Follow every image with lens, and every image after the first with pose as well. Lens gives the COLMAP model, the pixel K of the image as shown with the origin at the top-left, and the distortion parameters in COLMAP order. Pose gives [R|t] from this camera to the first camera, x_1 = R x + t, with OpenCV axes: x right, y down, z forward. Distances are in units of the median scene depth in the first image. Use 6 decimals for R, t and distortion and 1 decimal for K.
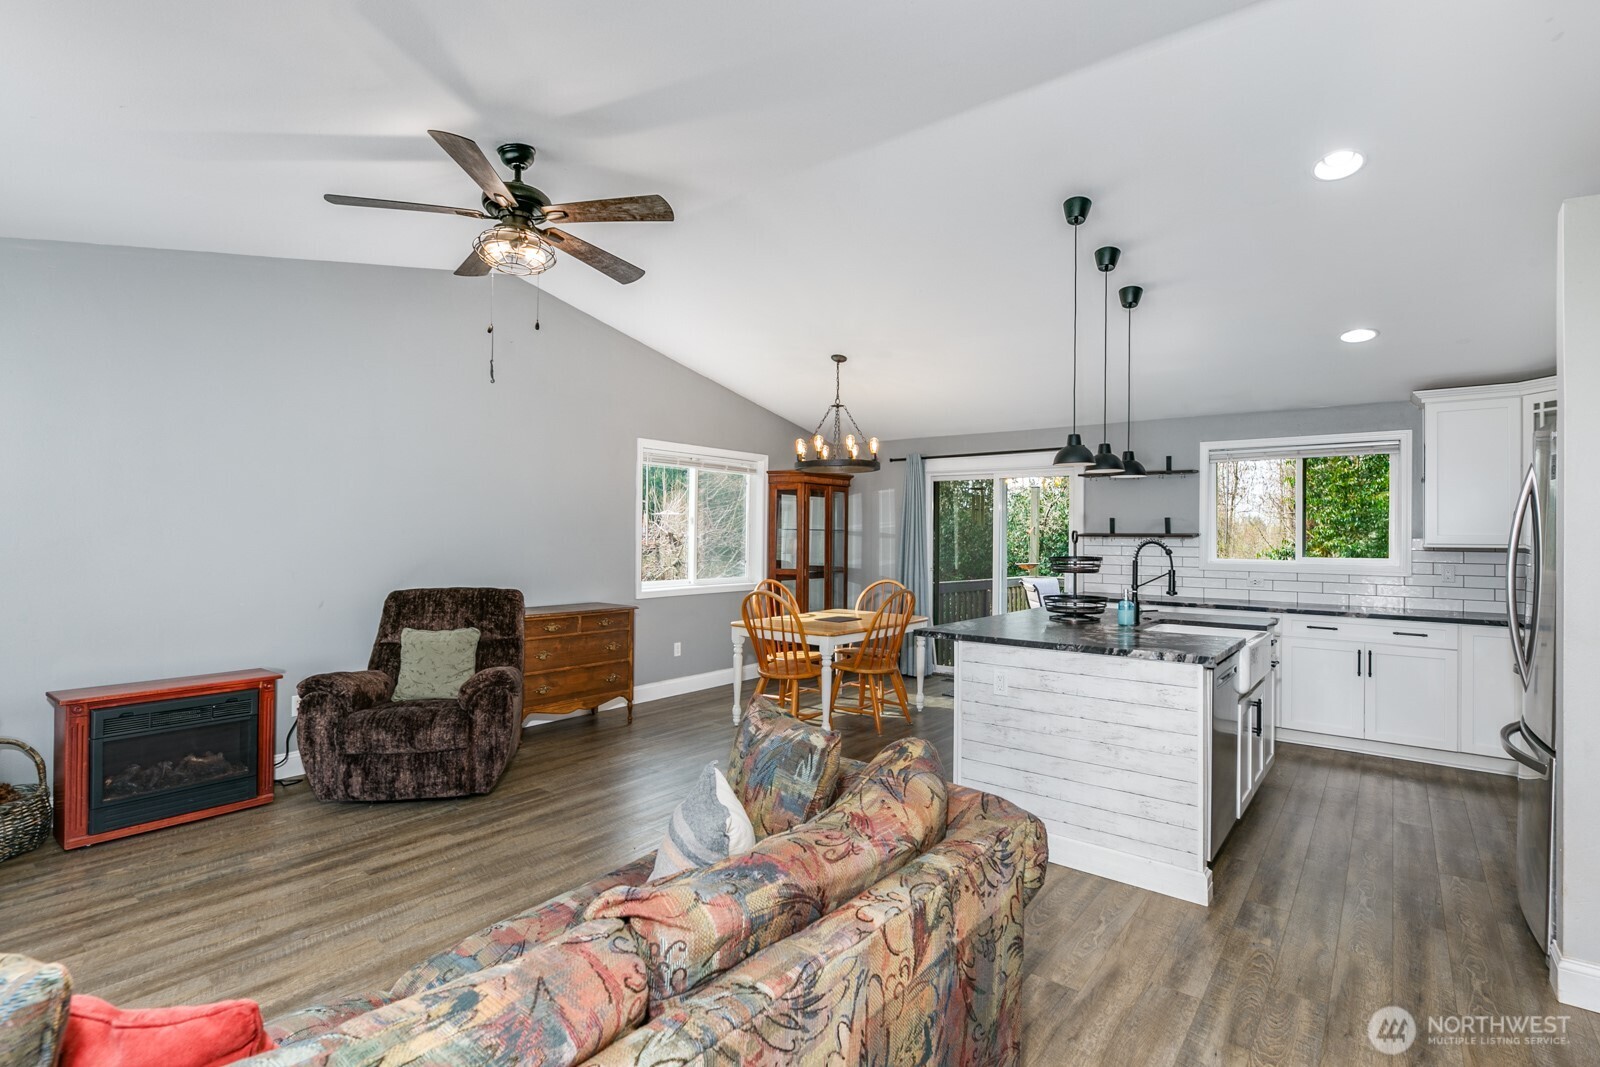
lens RADIAL K [[768.5, 0, 807.6], [0, 768.5, 515.0], [0, 0, 1]] dist [0.001072, 0.000314]
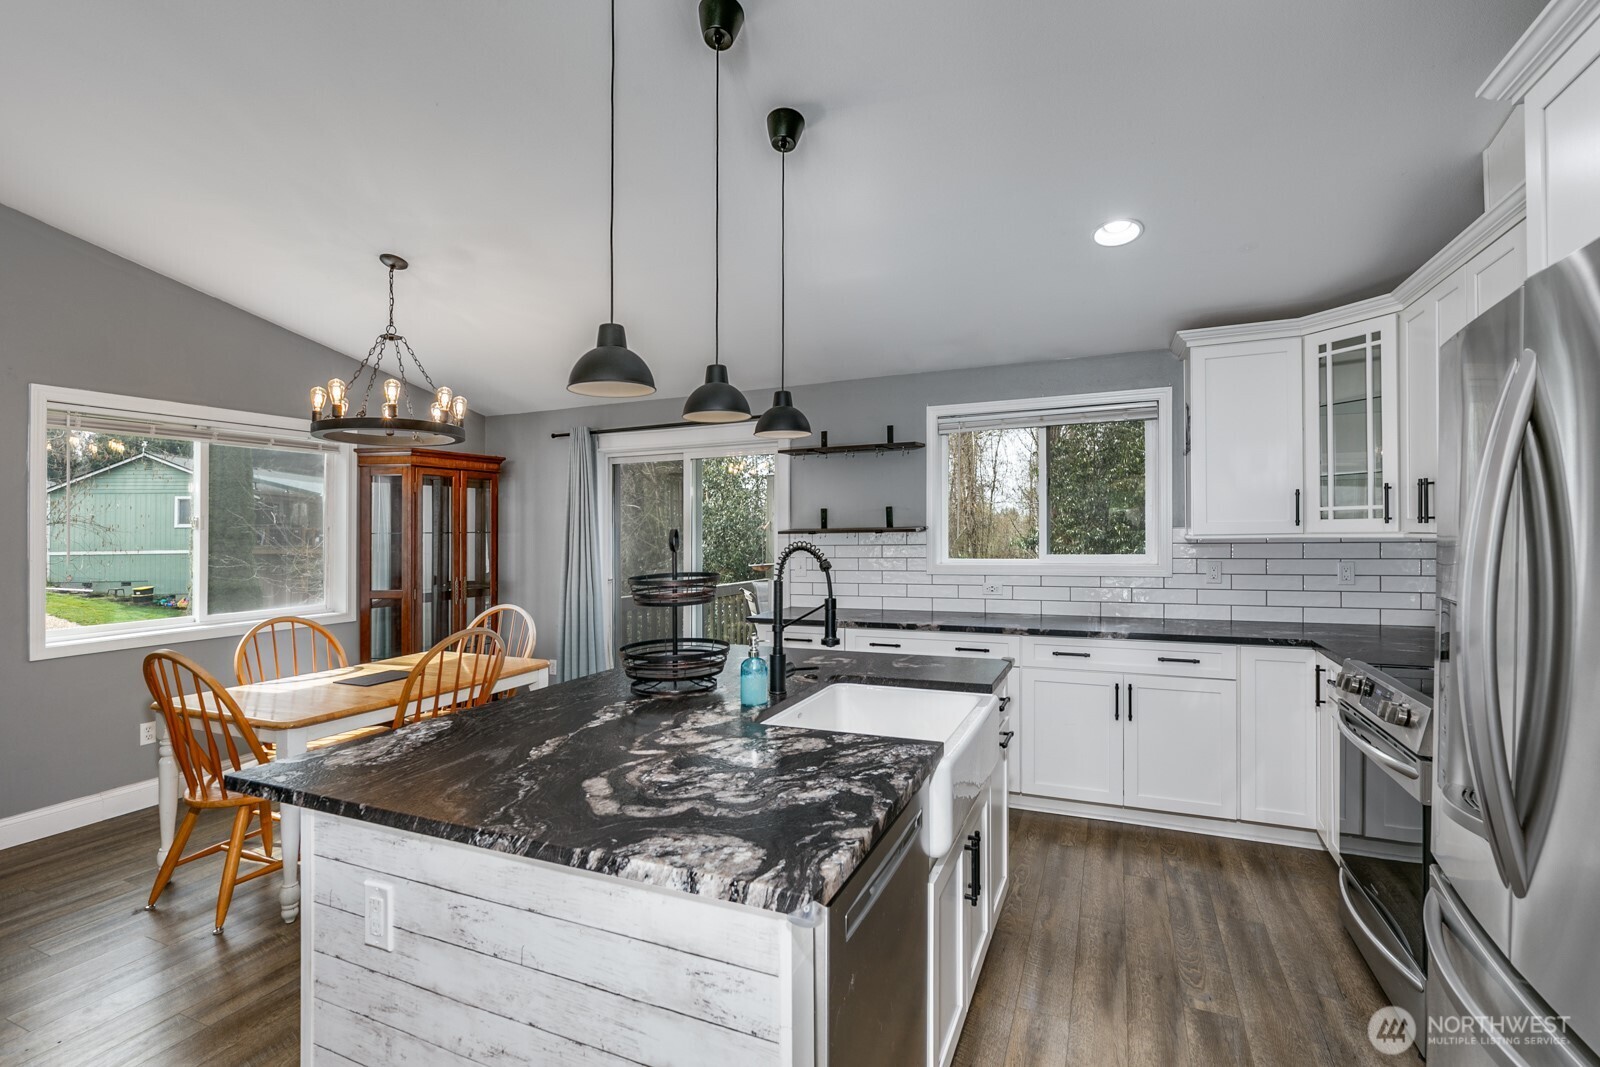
lens RADIAL K [[728.3, 0, 800.0], [0, 728.3, 533.5], [0, 0, 1]] dist [0.001350, -0.000229]
pose [[0.970343, -0.024235, 0.240513, 0.244474], [0.017094, 0.999350, 0.031731, 0.006772], [-0.241126, -0.026679, 0.970127, 0.376632]]
